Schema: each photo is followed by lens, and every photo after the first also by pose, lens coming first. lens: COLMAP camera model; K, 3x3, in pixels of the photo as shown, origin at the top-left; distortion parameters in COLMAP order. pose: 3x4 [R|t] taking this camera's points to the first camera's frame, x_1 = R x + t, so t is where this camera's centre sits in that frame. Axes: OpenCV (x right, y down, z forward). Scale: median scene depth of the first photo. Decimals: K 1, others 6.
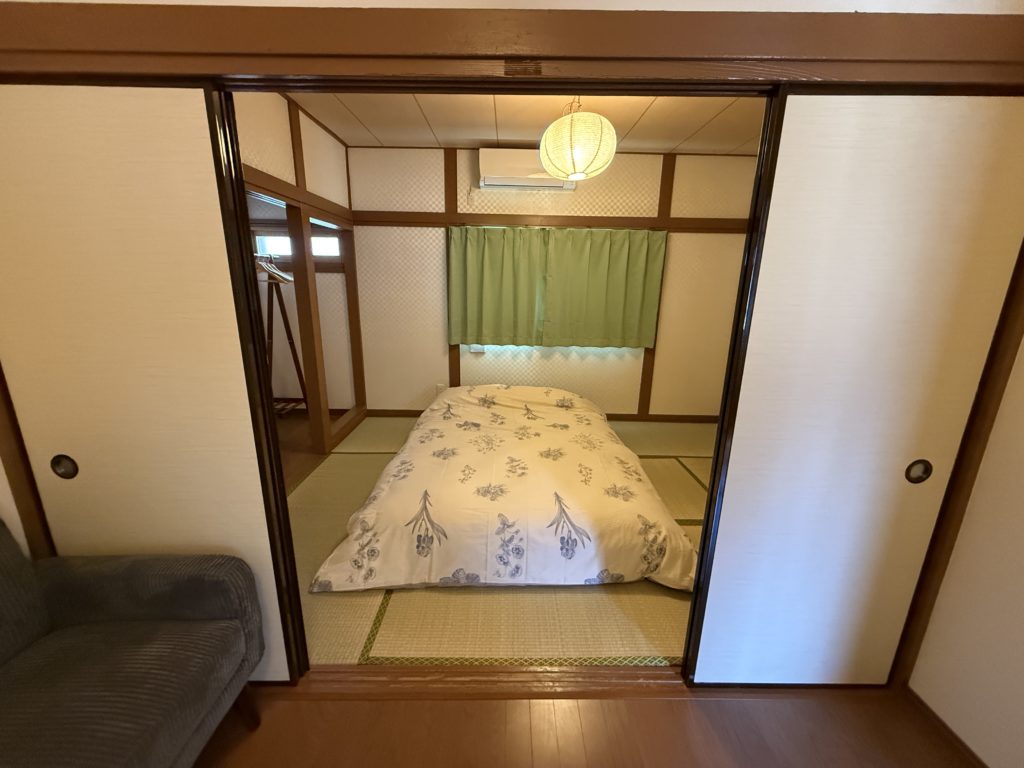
lens RADIAL K [[405.7, 0, 511.5], [0, 405.7, 385.8], [0, 0, 1]] dist [0.013219, 0.000376]
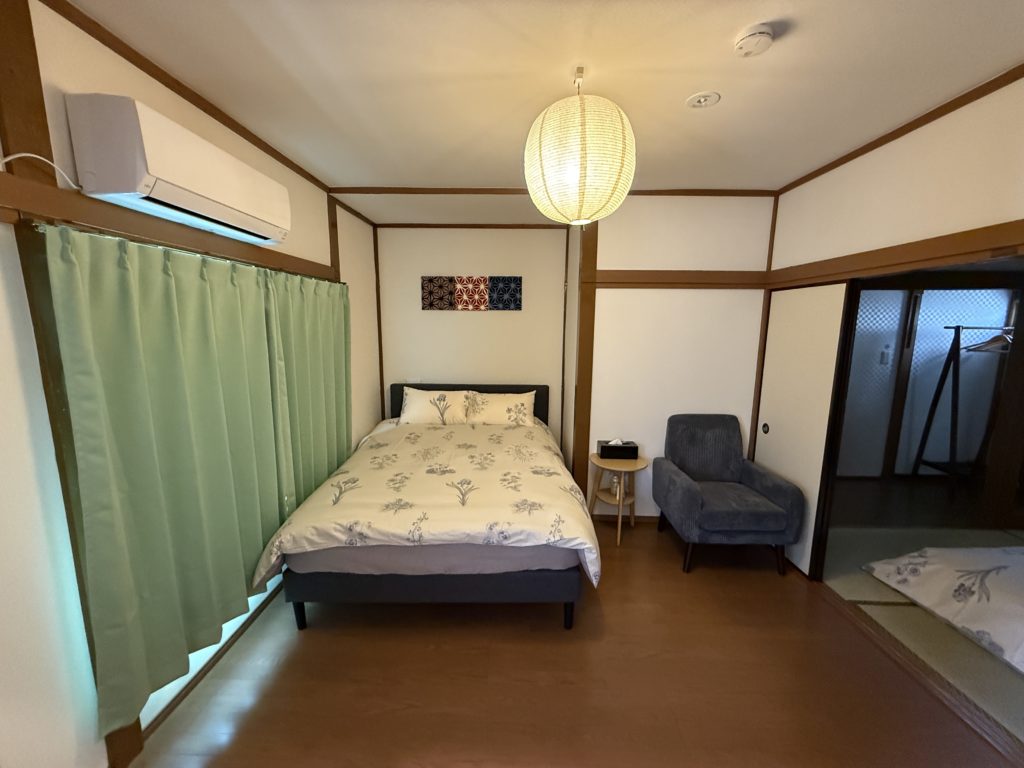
lens RADIAL K [[405.7, 0, 513.1], [0, 405.7, 383.5], [0, 0, 1]] dist [0.013219, 0.000376]
pose [[-0.017434, 0.133282, -0.990925, 0.873347], [-0.255289, 0.957632, 0.133296, -0.002637], [0.966708, 0.255296, 0.017330, -0.382224]]
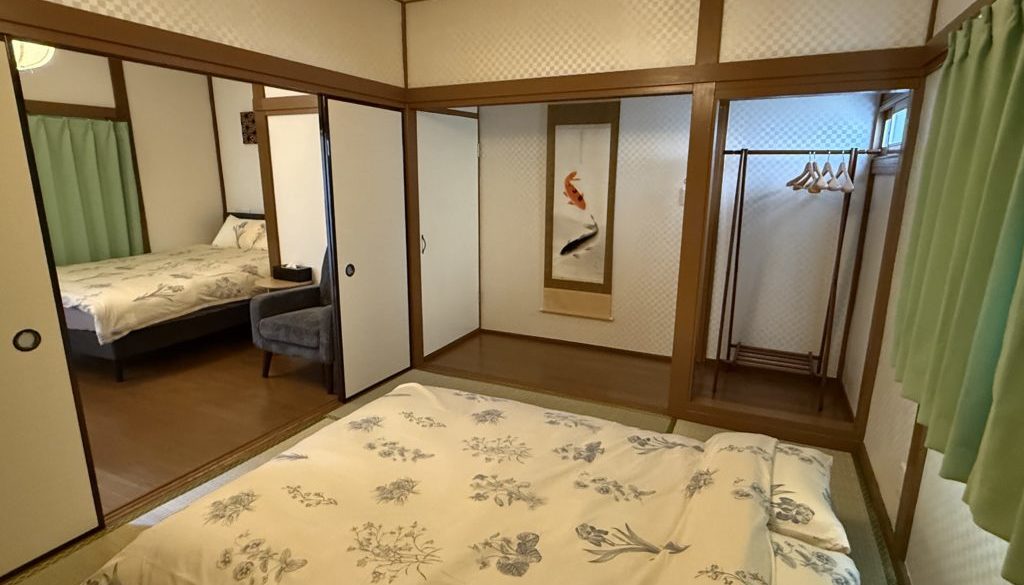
lens RADIAL K [[528.2, 0, 509.5], [0, 528.2, 296.0], [0, 0, 1]] dist [-0.002865, -0.000441]
pose [[-0.446737, 0.185044, -0.875320, 0.842266], [-0.237113, 0.918902, 0.315272, -0.470514], [0.862672, 0.348393, -0.366631, 1.777169]]
